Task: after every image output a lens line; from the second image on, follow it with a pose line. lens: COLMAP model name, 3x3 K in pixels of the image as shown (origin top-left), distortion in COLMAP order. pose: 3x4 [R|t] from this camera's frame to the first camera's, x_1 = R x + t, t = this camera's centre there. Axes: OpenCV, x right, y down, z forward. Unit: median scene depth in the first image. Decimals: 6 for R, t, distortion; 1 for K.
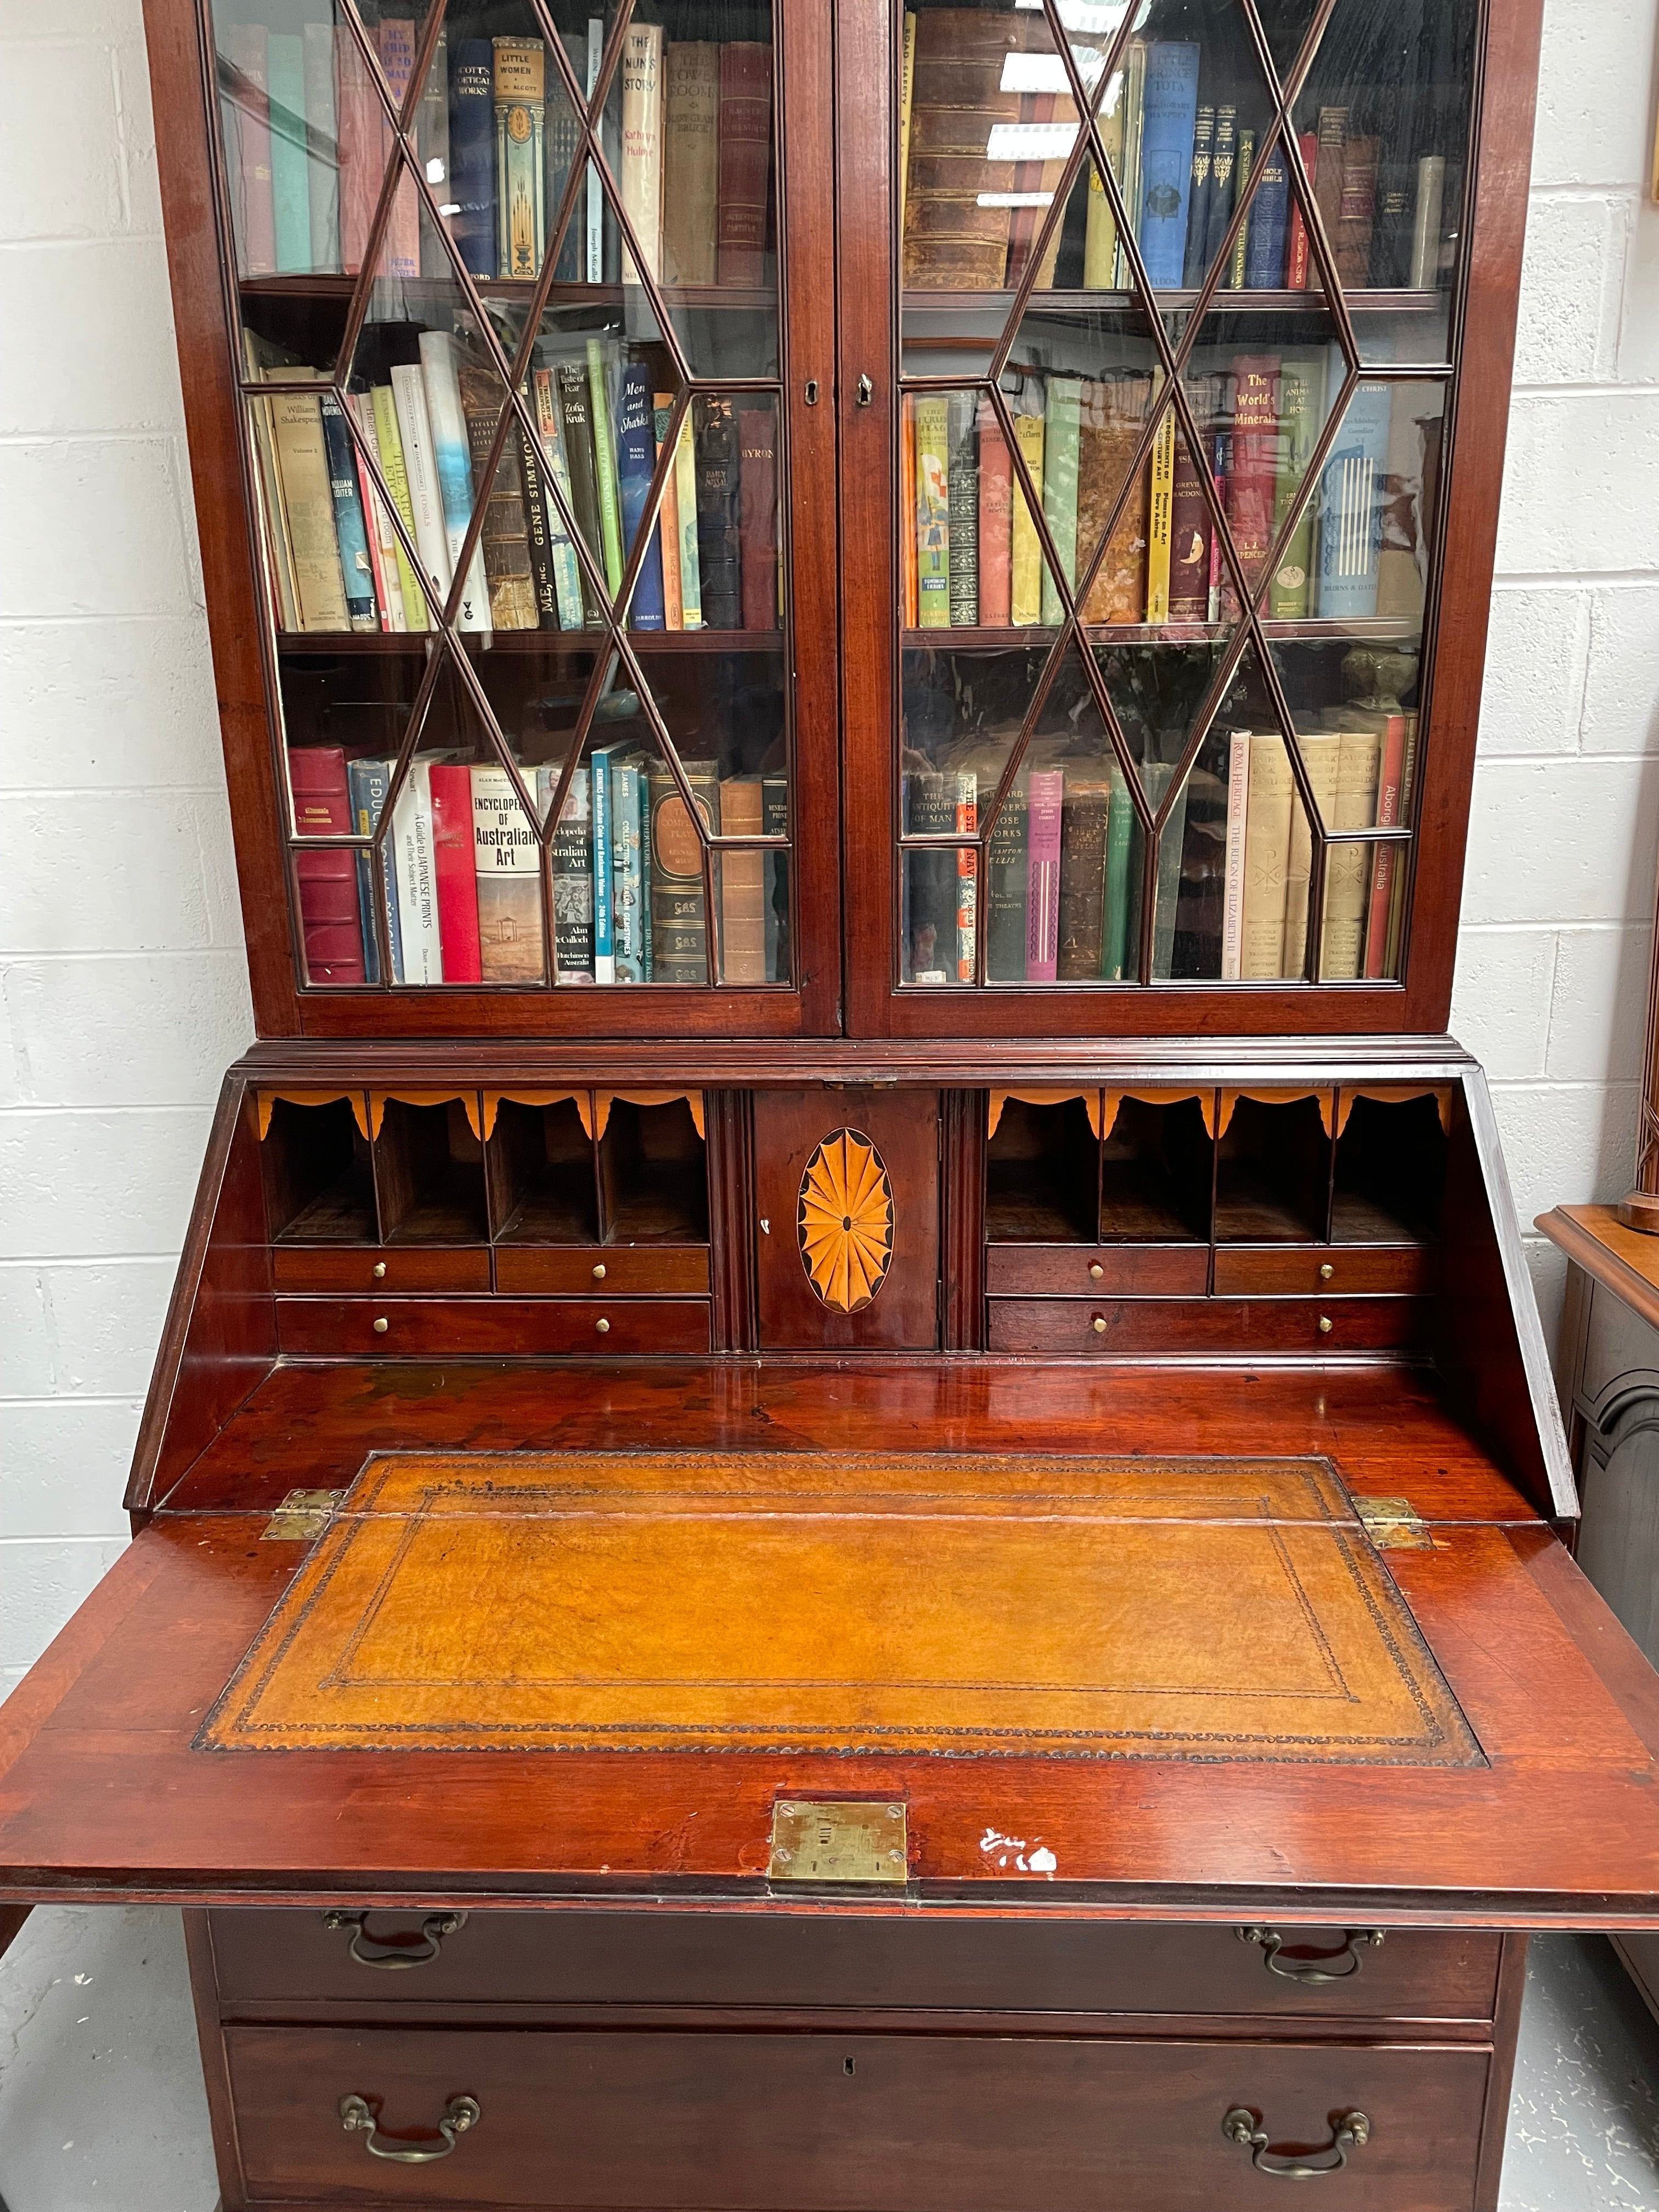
lens RADIAL K [[1677.8, 0, 824.5], [0, 1677.8, 1101.8], [0, 0, 1]] dist [0.077578, -0.101684]
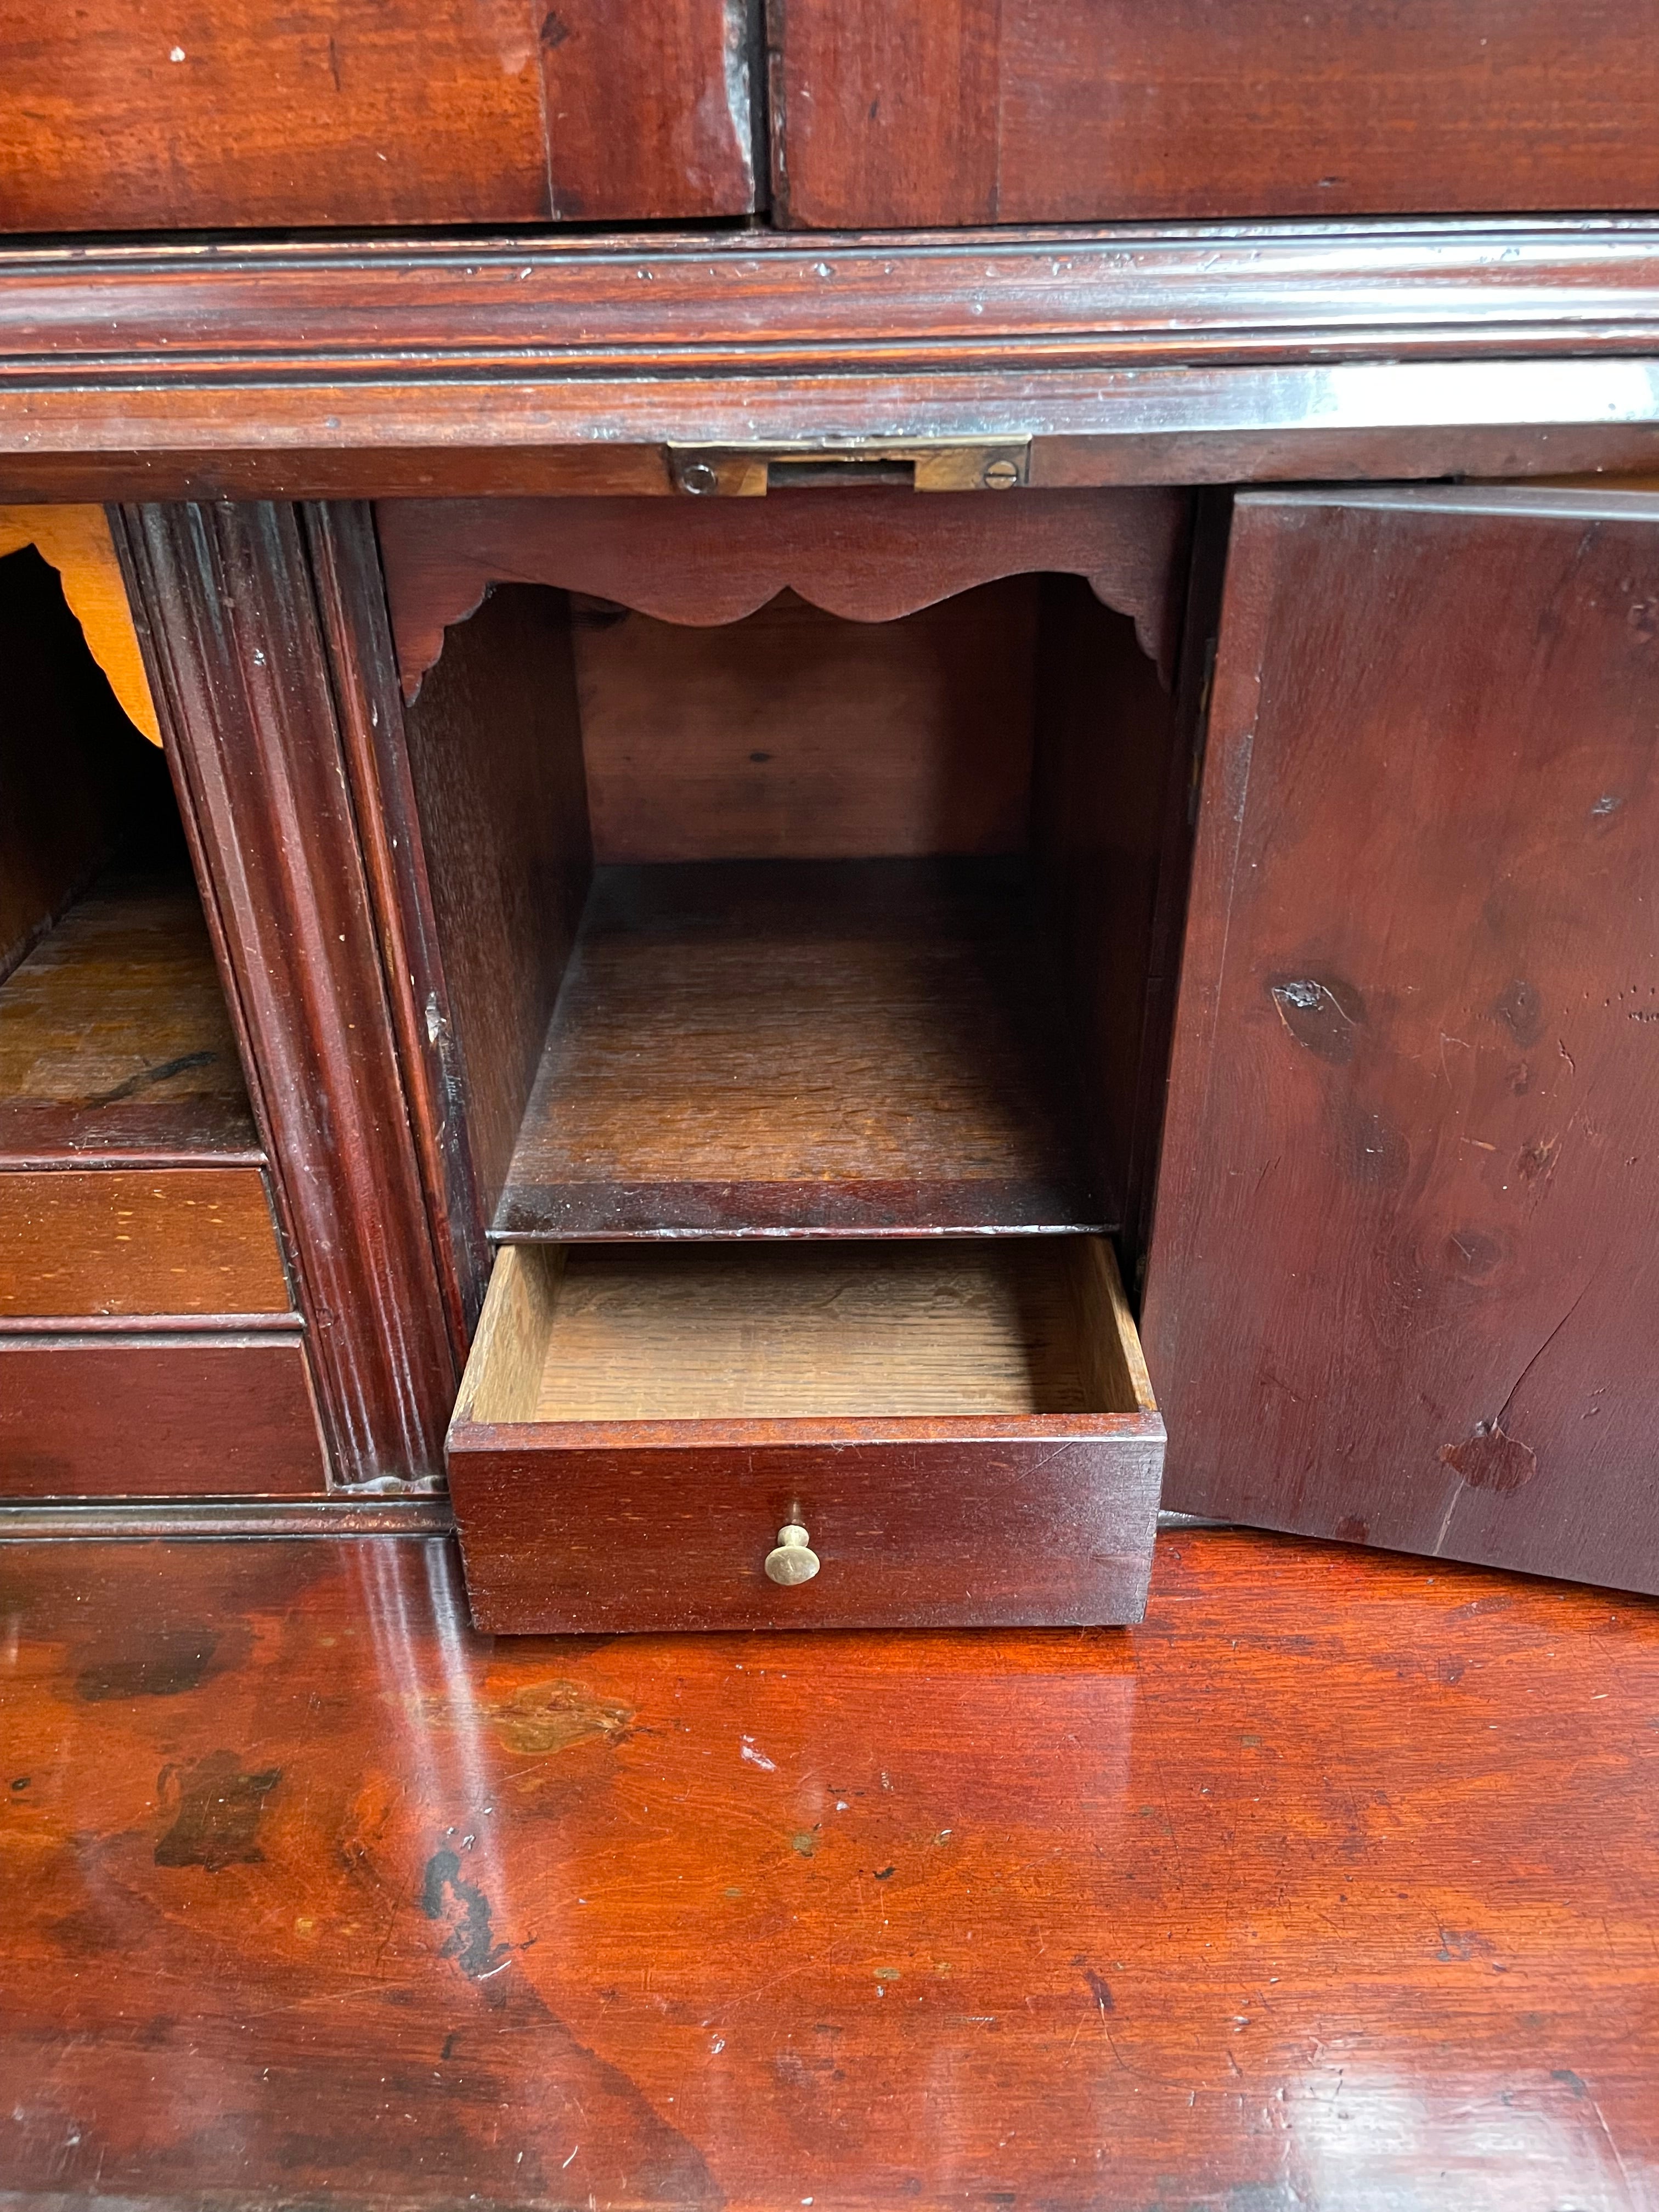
lens RADIAL K [[1606.6, 0, 823.0], [0, 1606.6, 1093.3], [0, 0, 1]] dist [0.002765, -0.006461]
pose [[0.997351, -0.039908, 0.060816, 0.002493], [0.020763, 0.957466, 0.287799, 0.006829], [-0.069715, -0.285773, 0.955758, 0.783811]]
